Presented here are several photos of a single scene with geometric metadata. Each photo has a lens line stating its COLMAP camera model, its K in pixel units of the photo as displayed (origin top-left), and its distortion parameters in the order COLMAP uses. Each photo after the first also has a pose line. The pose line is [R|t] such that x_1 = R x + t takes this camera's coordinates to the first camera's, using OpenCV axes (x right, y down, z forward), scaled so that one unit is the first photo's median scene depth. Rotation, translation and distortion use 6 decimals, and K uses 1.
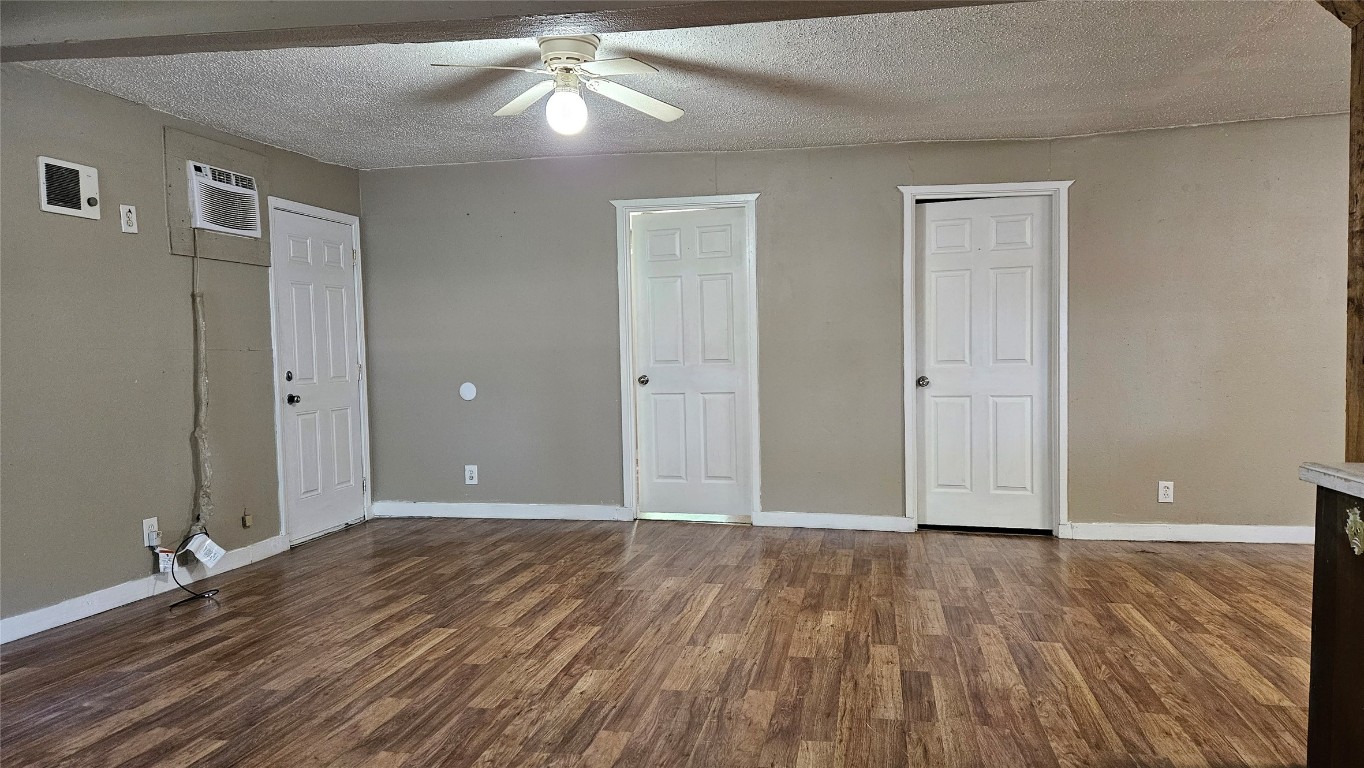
lens RADIAL K [[912.3, 0, 675.7], [0, 912.3, 382.1], [0, 0, 1]] dist [0.049674, -0.016342]
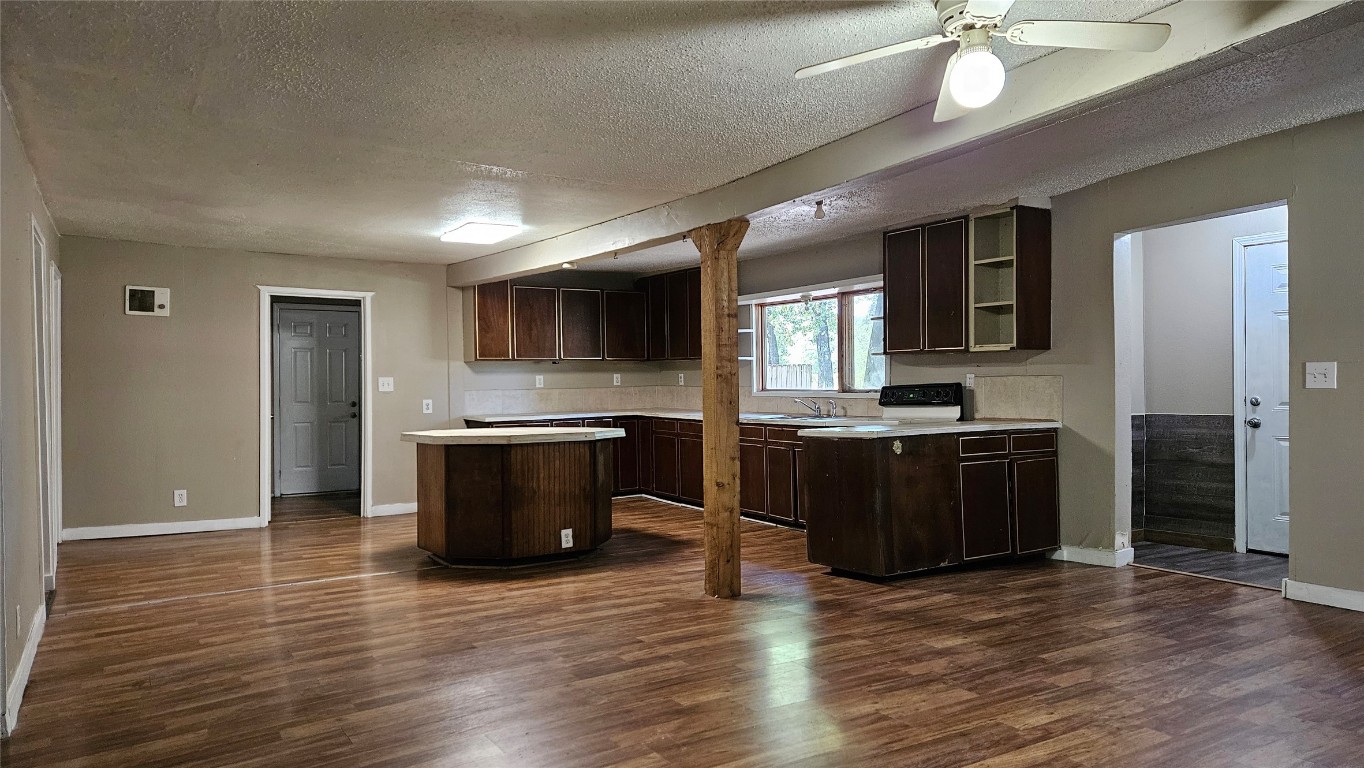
lens RADIAL K [[912.3, 0, 687.7], [0, 912.3, 388.6], [0, 0, 1]] dist [0.049674, -0.016342]
pose [[-0.702769, 0.029163, 0.710820, -0.476607], [0.049228, 0.998758, 0.007694, -0.050622], [-0.709712, 0.040399, -0.703332, 1.686858]]
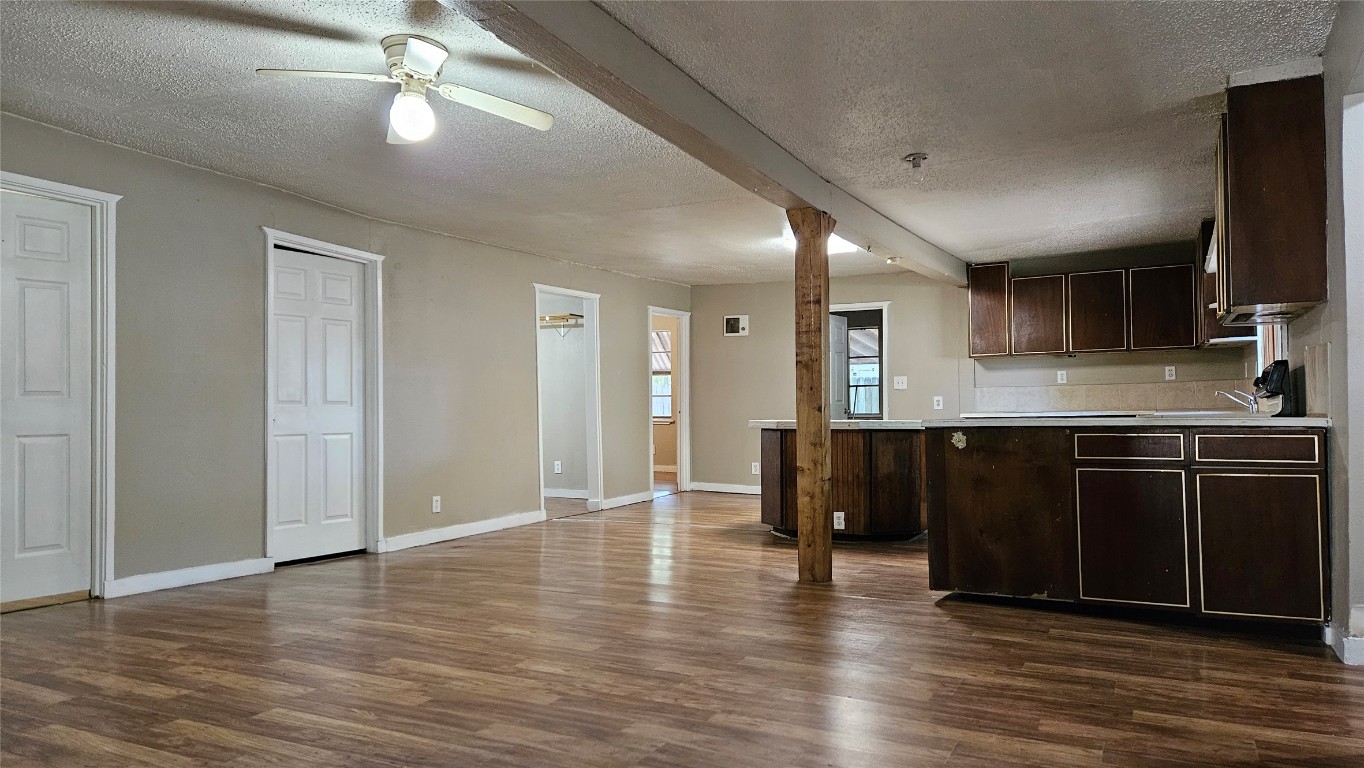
lens RADIAL K [[912.3, 0, 676.0], [0, 912.3, 393.3], [0, 0, 1]] dist [0.049674, -0.016342]
pose [[0.274708, 0.036472, 0.960836, -0.948897], [0.033858, 0.998294, -0.047574, 0.052367], [-0.960931, 0.045601, 0.273004, 0.465083]]
